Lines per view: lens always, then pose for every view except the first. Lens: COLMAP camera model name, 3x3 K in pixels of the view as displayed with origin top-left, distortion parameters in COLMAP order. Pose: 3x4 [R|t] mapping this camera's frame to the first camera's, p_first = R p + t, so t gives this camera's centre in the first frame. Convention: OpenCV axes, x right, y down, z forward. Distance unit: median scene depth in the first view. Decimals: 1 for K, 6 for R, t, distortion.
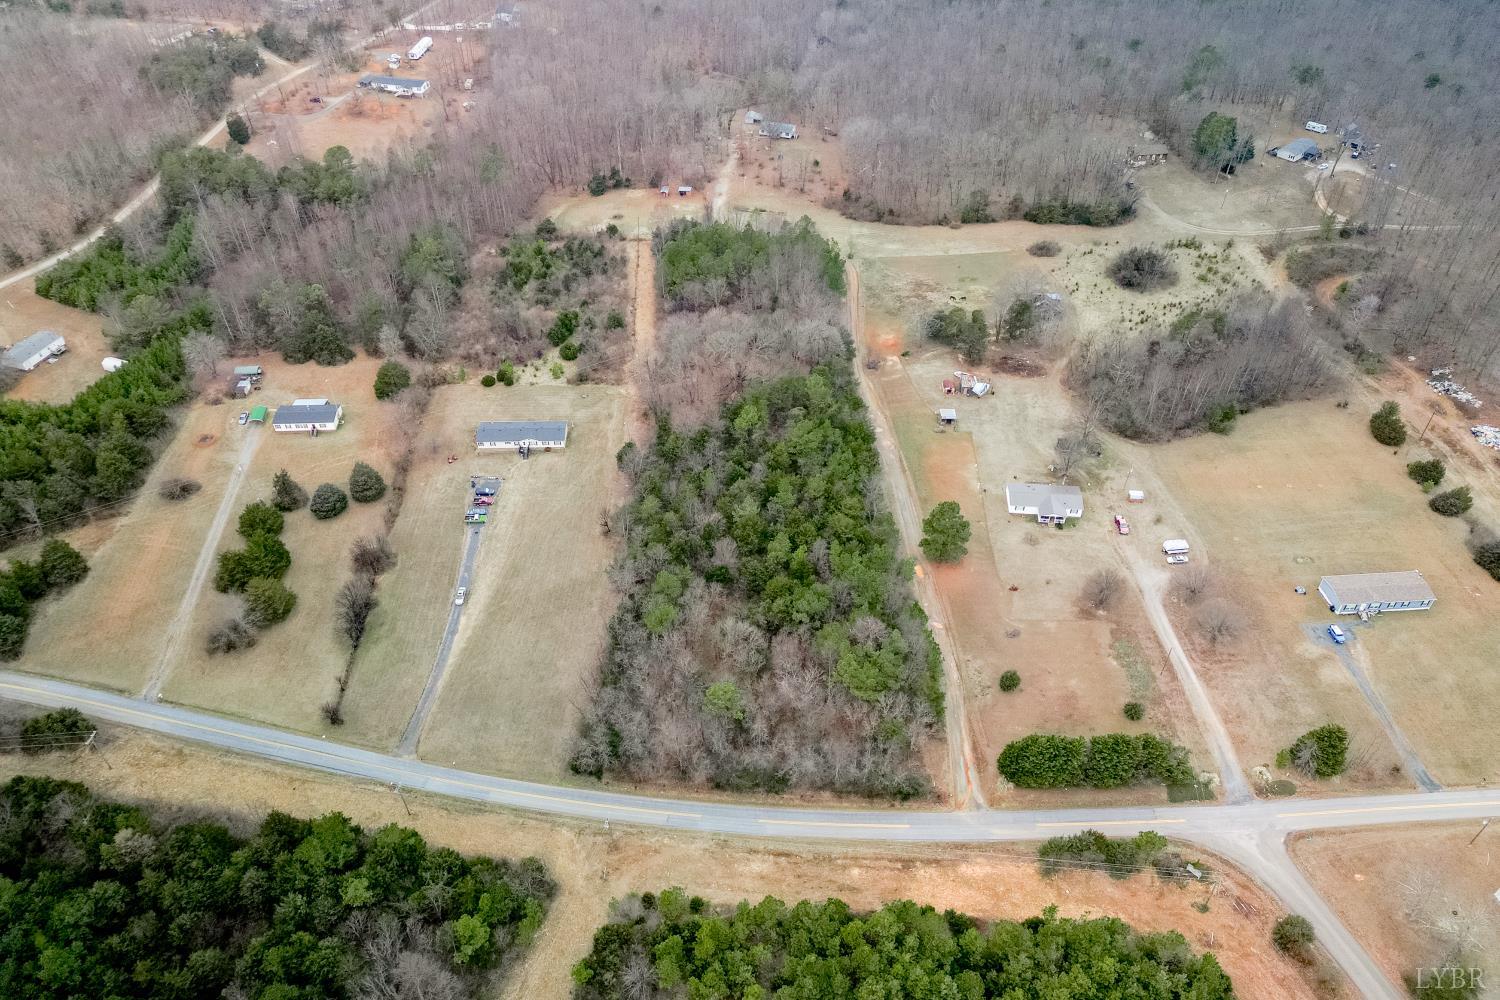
lens RADIAL K [[1050.3, 0, 746.3], [0, 1050.3, 487.7], [0, 0, 1]] dist [0.078421, -0.070432]
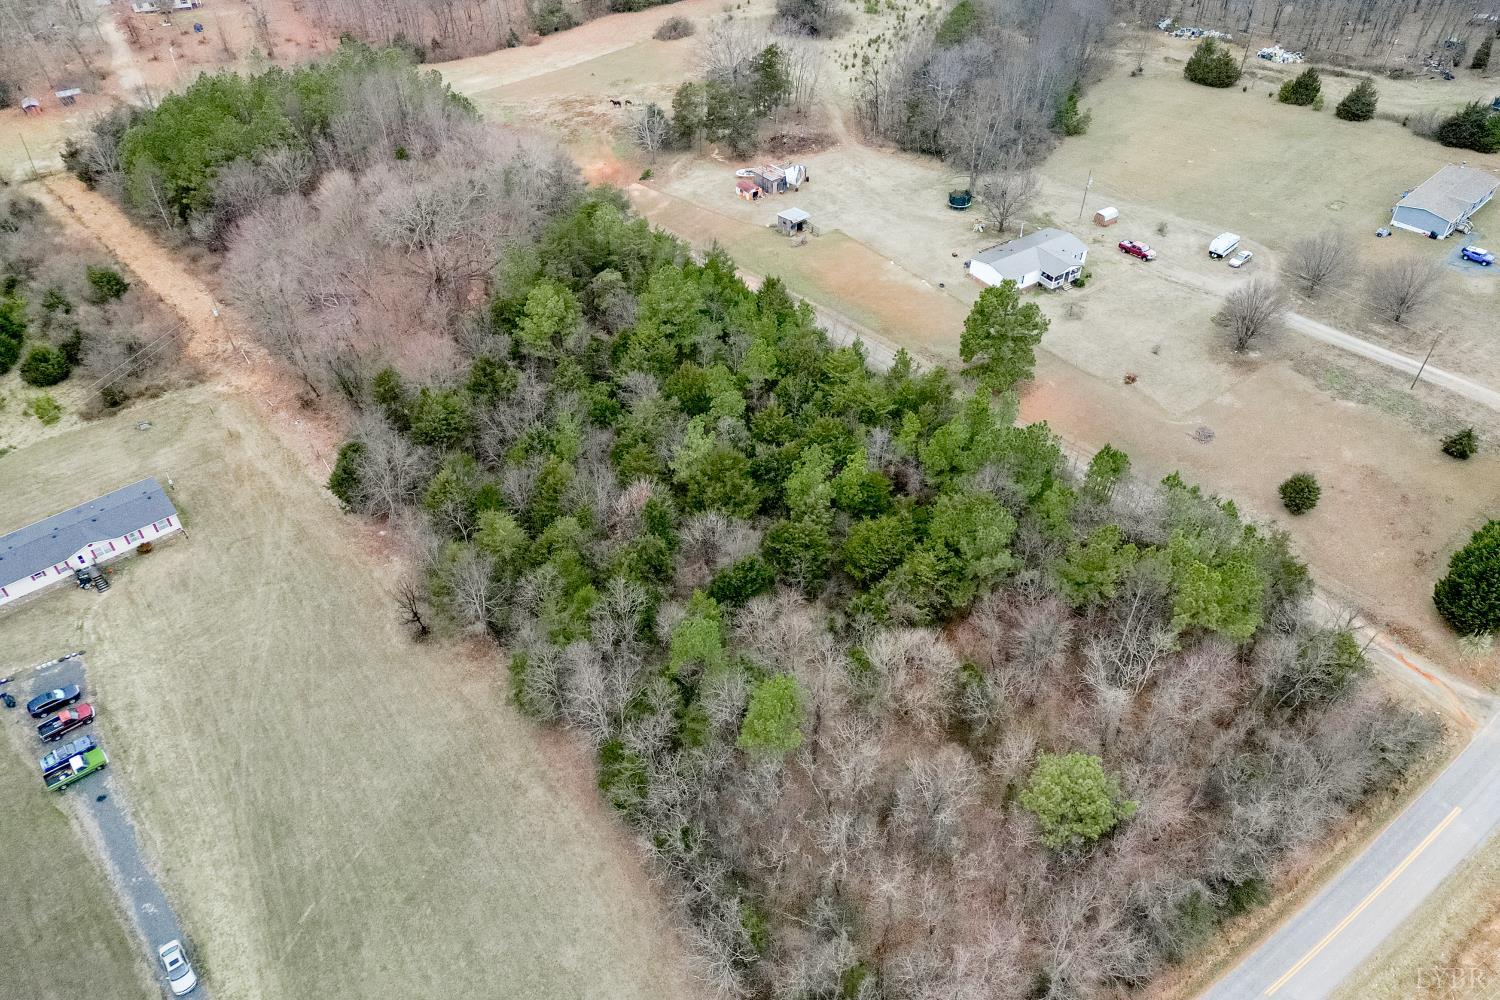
lens RADIAL K [[1039.8, 0, 748.9], [0, 1039.8, 500.8], [0, 0, 1]] dist [0.063364, -0.048202]
pose [[0.777696, -0.419996, 0.467752, -0.209017], [0.413118, 0.902291, 0.123308, -0.005338], [-0.473837, 0.097341, 0.875216, 0.544307]]
